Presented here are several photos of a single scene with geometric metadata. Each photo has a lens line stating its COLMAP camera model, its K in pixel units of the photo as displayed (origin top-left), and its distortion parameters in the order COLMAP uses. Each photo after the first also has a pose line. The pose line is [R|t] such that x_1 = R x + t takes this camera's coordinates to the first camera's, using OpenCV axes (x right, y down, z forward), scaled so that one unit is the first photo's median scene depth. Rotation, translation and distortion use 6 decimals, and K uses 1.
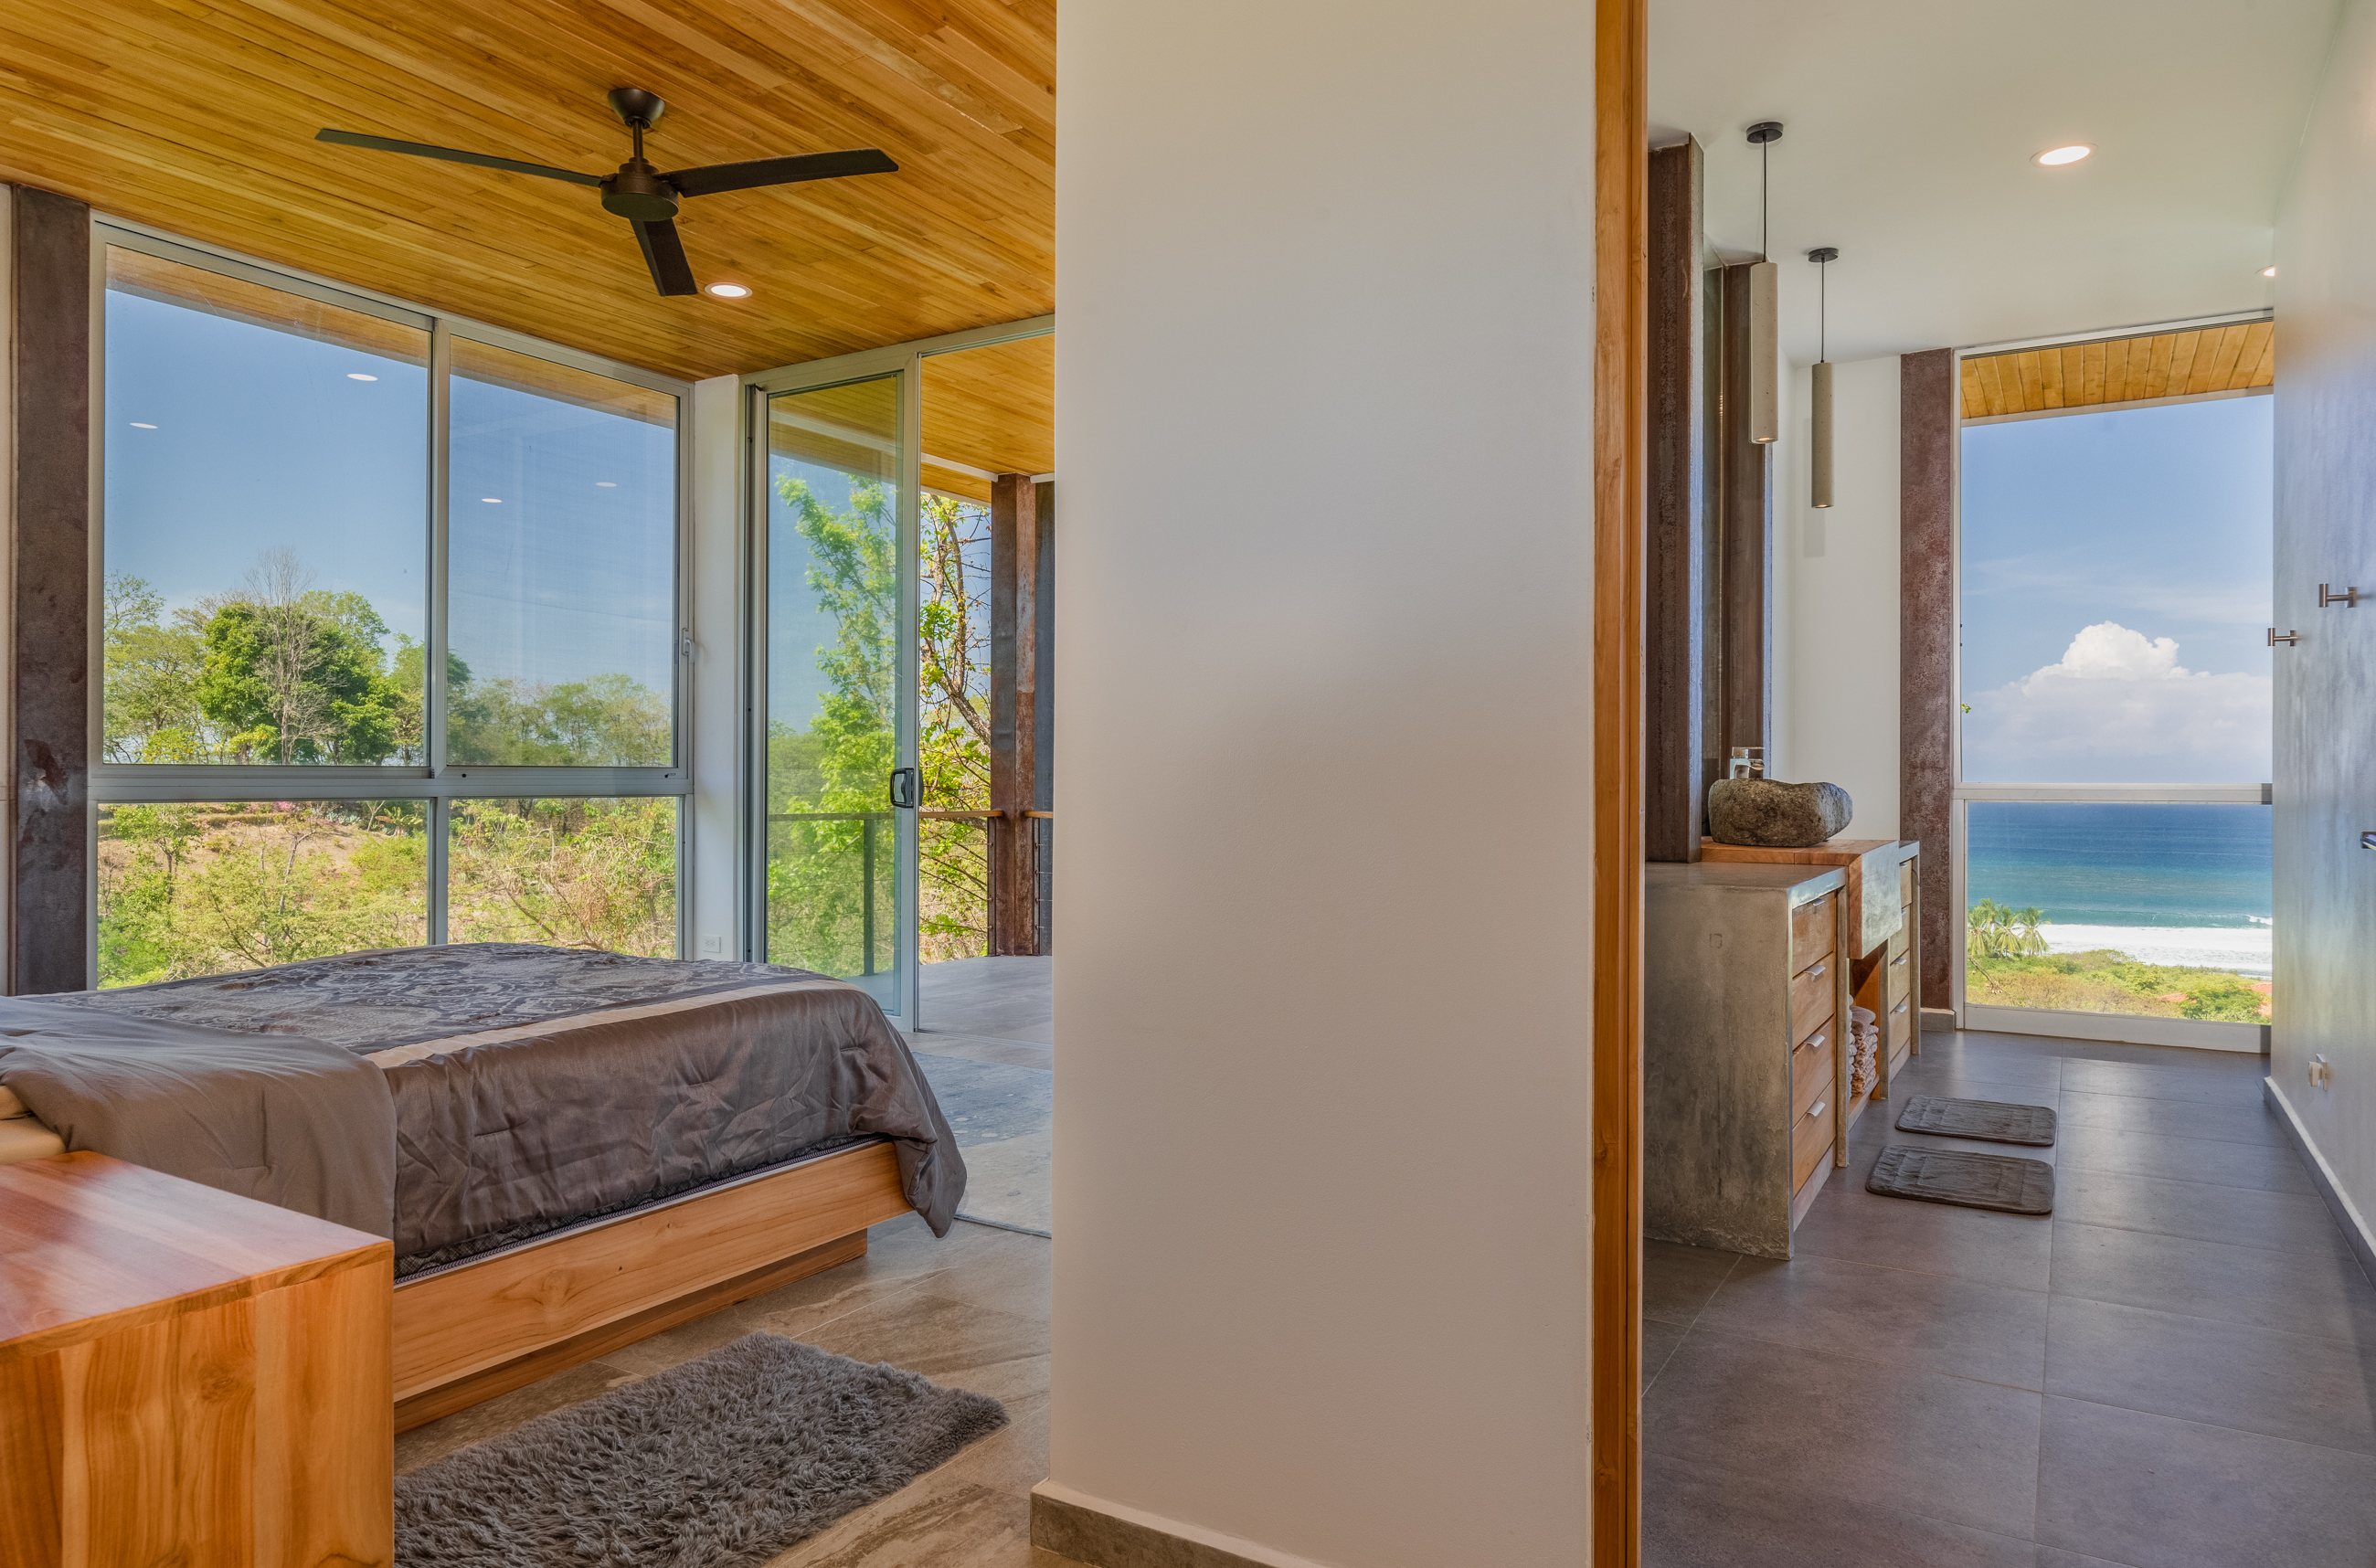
lens RADIAL K [[1552.9, 0, 1108.6], [0, 1552.9, 769.5], [0, 0, 1]] dist [-0.003023, -0.003013]
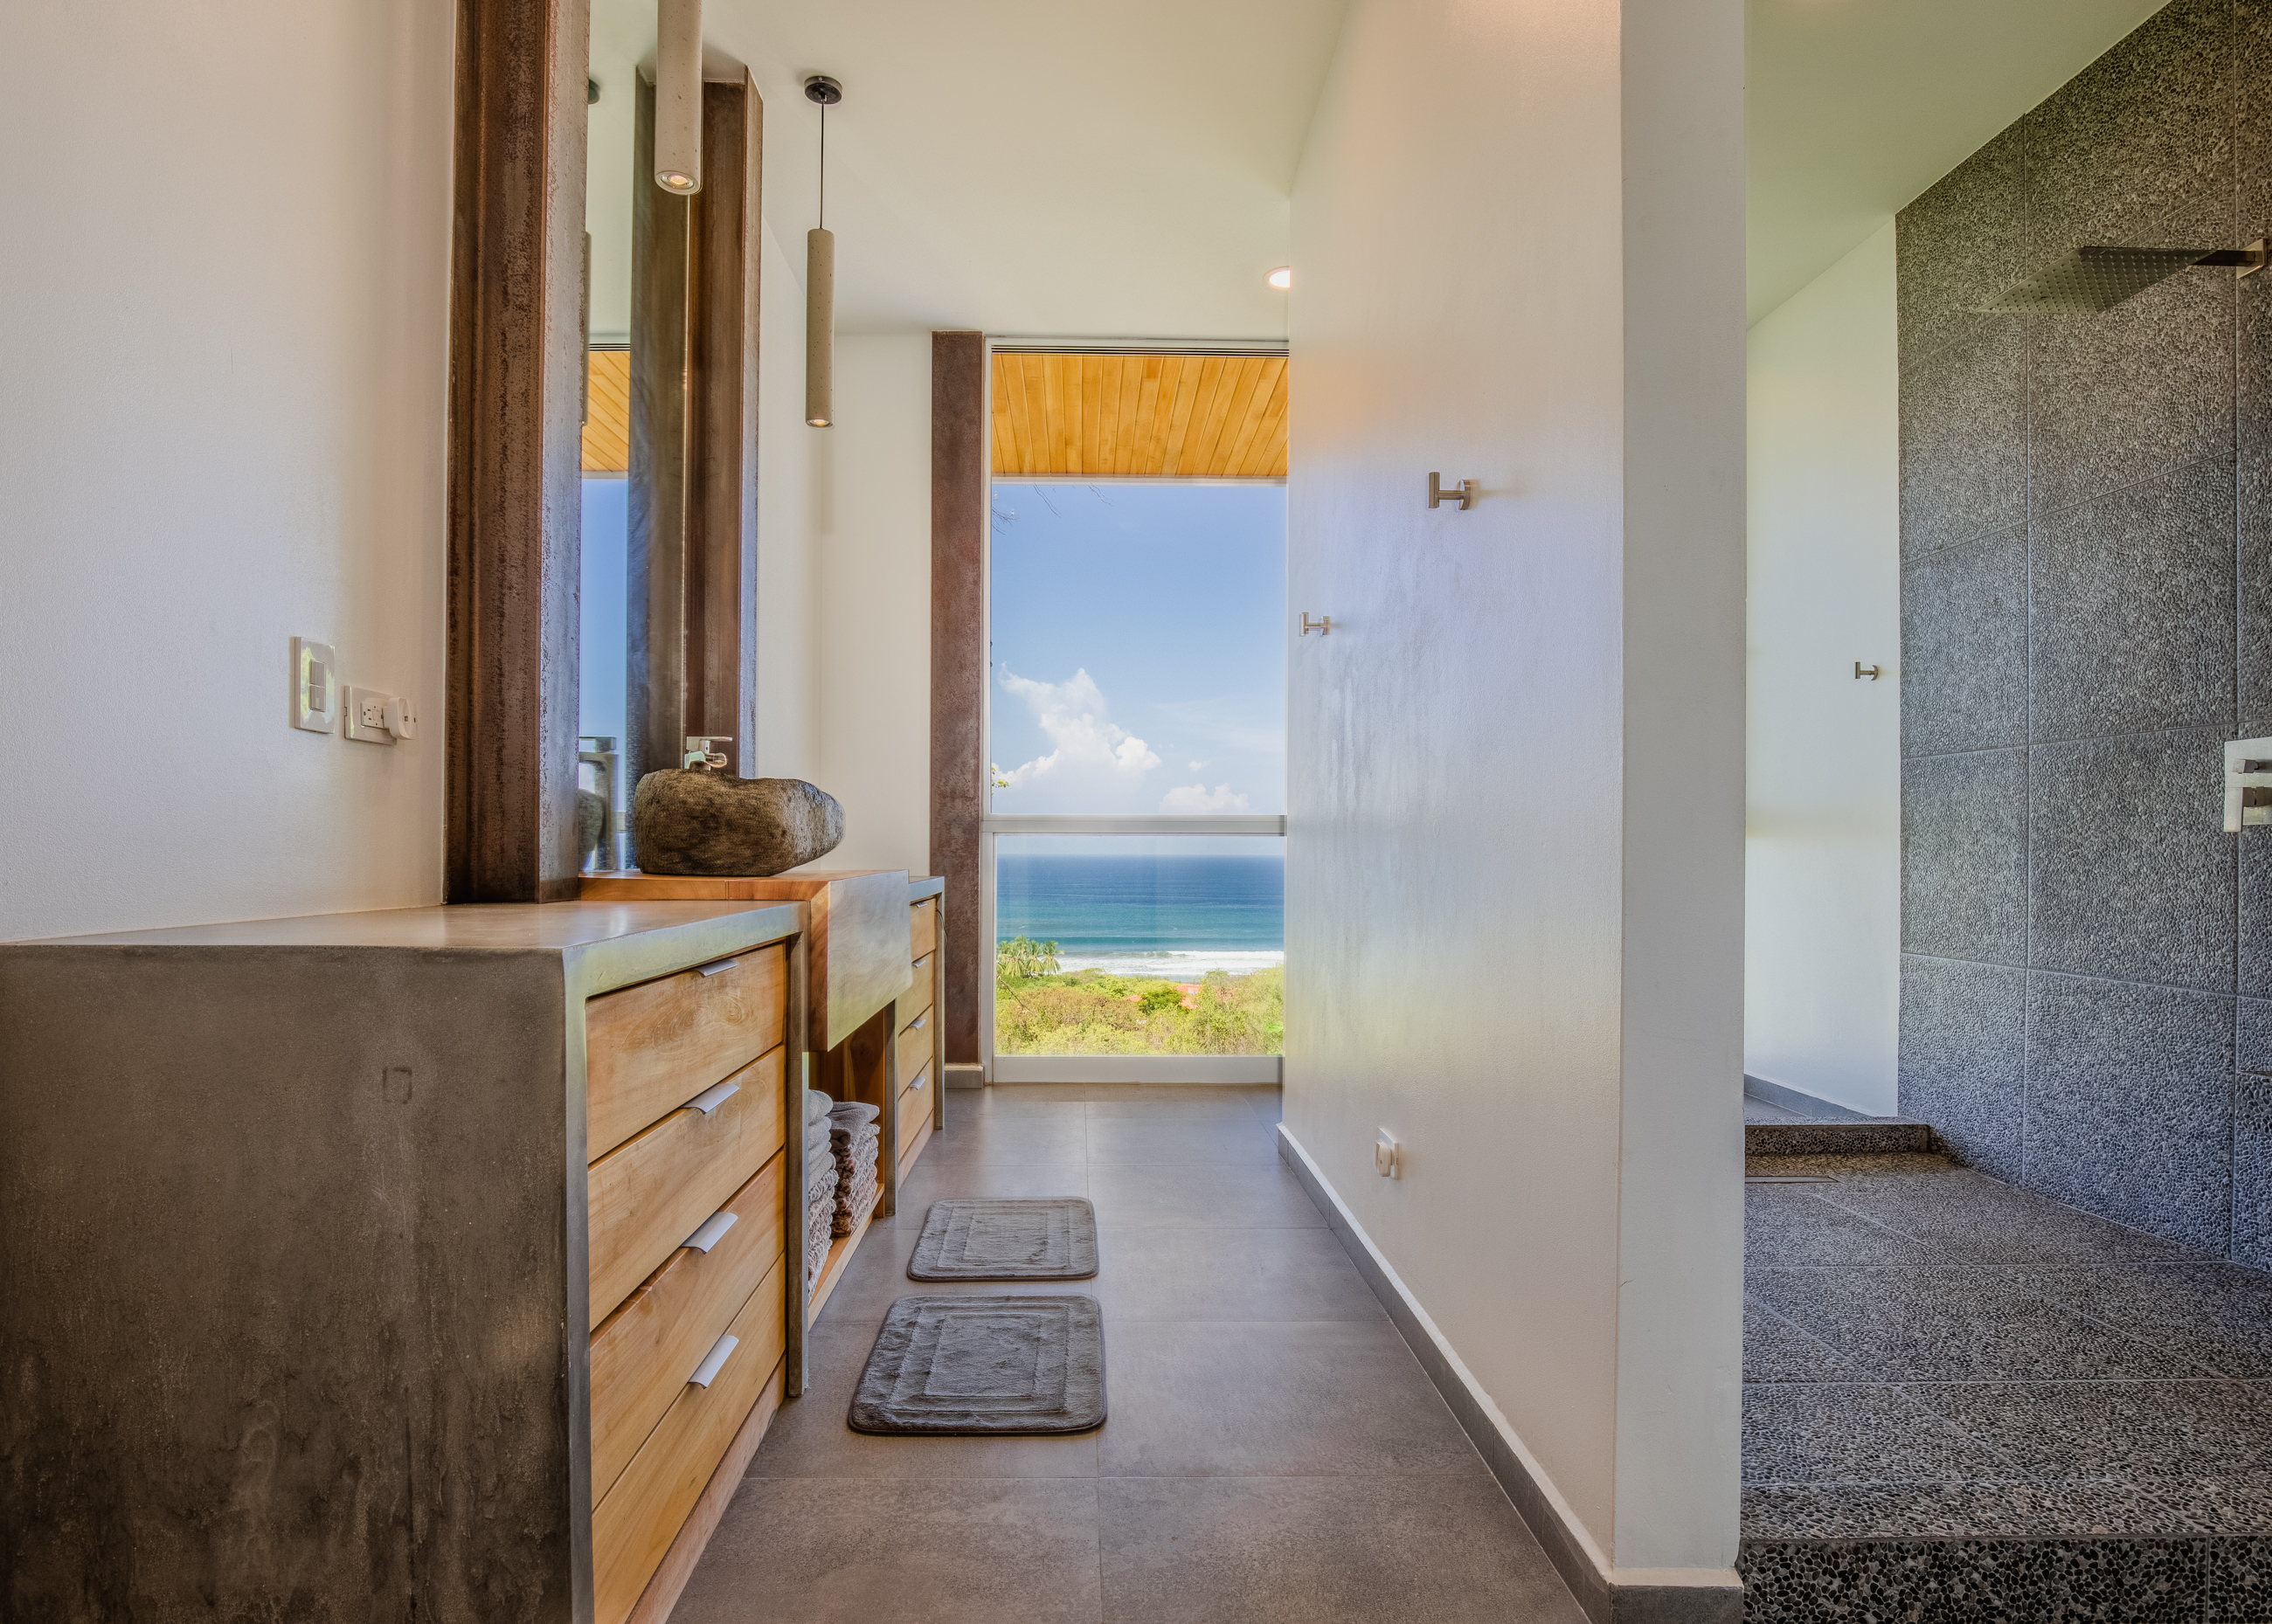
lens RADIAL K [[1213.6, 0, 1097.9], [0, 1213.6, 855.0], [0, 0, 1]] dist [-0.000470, -0.000236]
pose [[0.838081, -0.000249, 0.545546, 0.247520], [-0.003936, 0.999971, 0.006502, 0.032220], [-0.545531, -0.007596, 0.838056, 0.426358]]
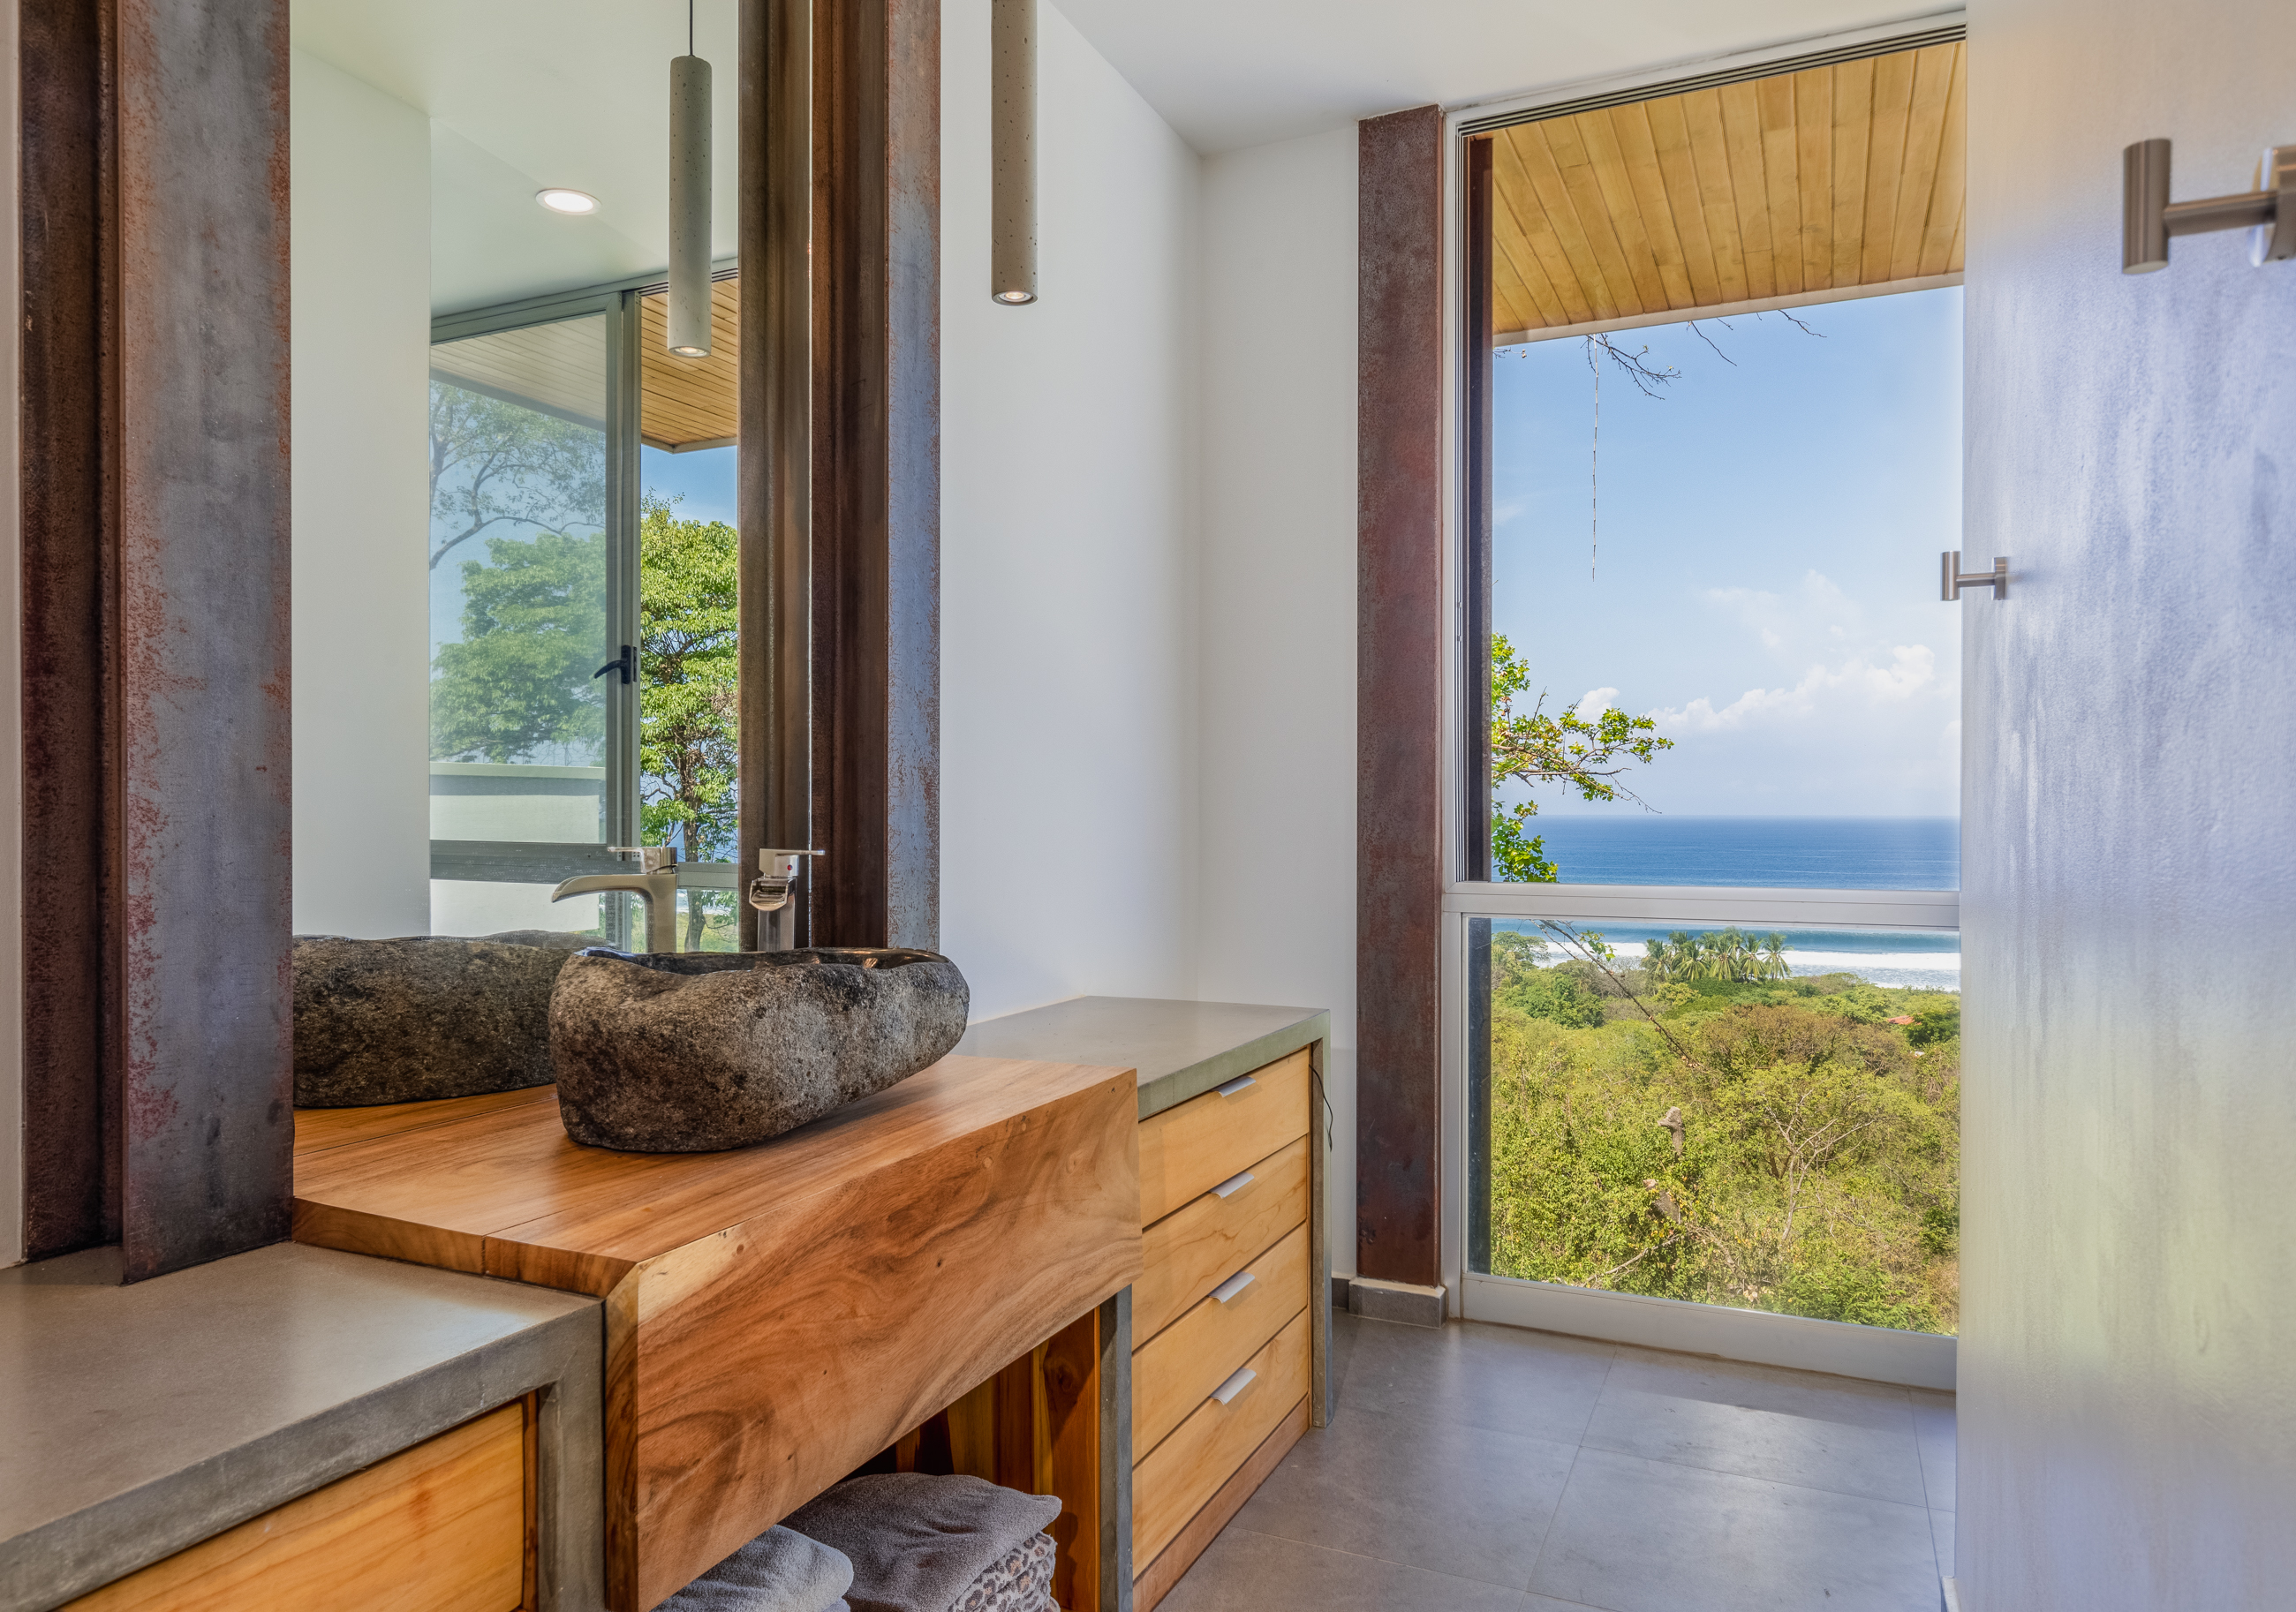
lens RADIAL K [[1452.3, 0, 1148.0], [0, 1452.3, 806.0], [0, 0, 1]] dist [0.019605, -0.000128]
pose [[0.992695, -0.001634, 0.120643, 0.434983], [0.000903, 0.999981, 0.006114, -0.026533], [-0.120651, -0.005961, 0.992677, 0.566756]]
